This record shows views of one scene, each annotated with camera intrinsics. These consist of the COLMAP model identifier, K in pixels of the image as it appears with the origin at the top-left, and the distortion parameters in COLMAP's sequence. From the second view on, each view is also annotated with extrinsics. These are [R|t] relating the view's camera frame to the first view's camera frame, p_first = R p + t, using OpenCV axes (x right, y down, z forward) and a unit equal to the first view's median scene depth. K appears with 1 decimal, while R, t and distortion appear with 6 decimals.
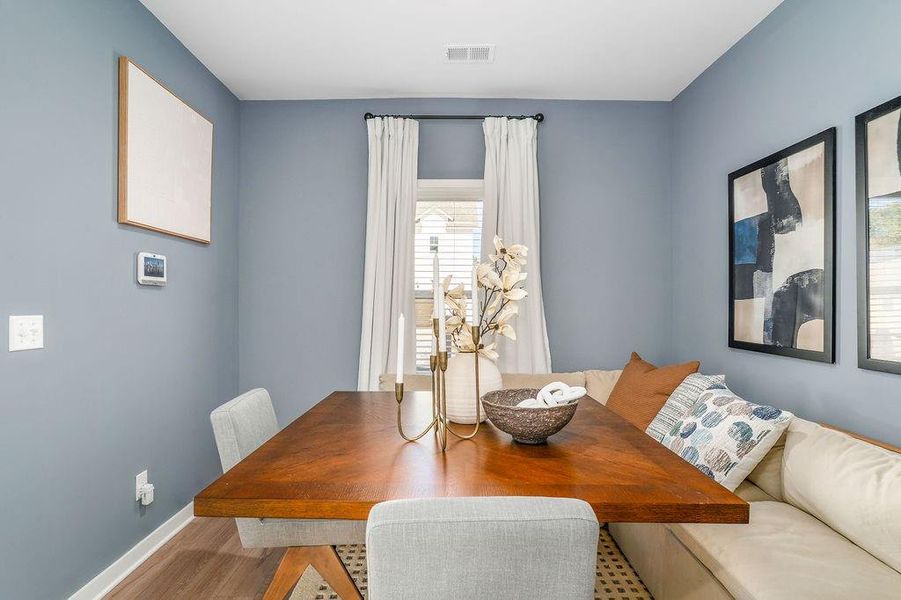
lens RADIAL K [[447.4, 0, 450.5], [0, 447.4, 300.0], [0, 0, 1]] dist [-0.000852, 0.000389]
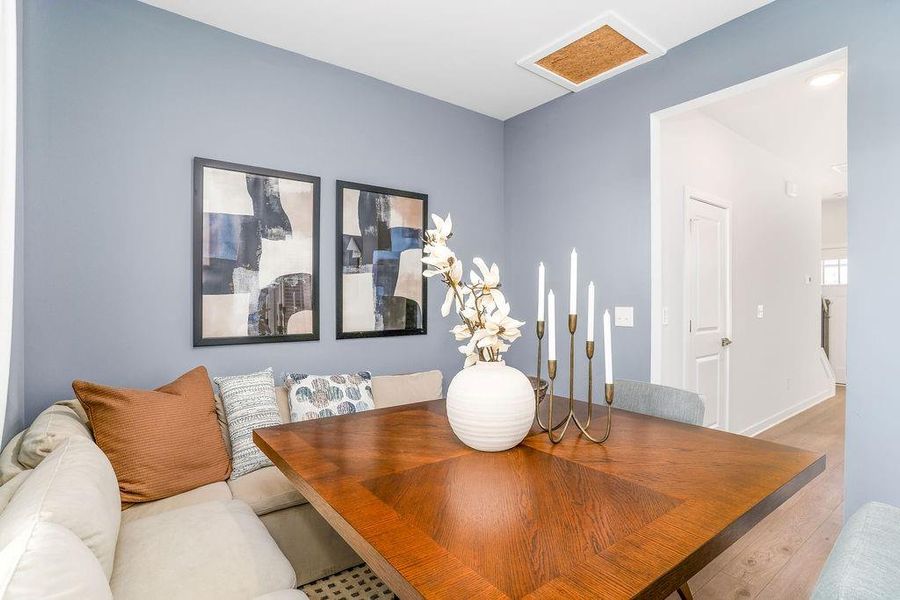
lens RADIAL K [[446.9, 0, 450.0], [0, 446.9, 300.0], [0, 0, 1]] dist [-0.000852, 0.000389]
pose [[-0.596829, -0.005993, 0.802346, -0.488764], [-0.009766, 0.999952, 0.000204, 0.006415], [-0.802309, -0.007714, -0.596859, 1.322921]]
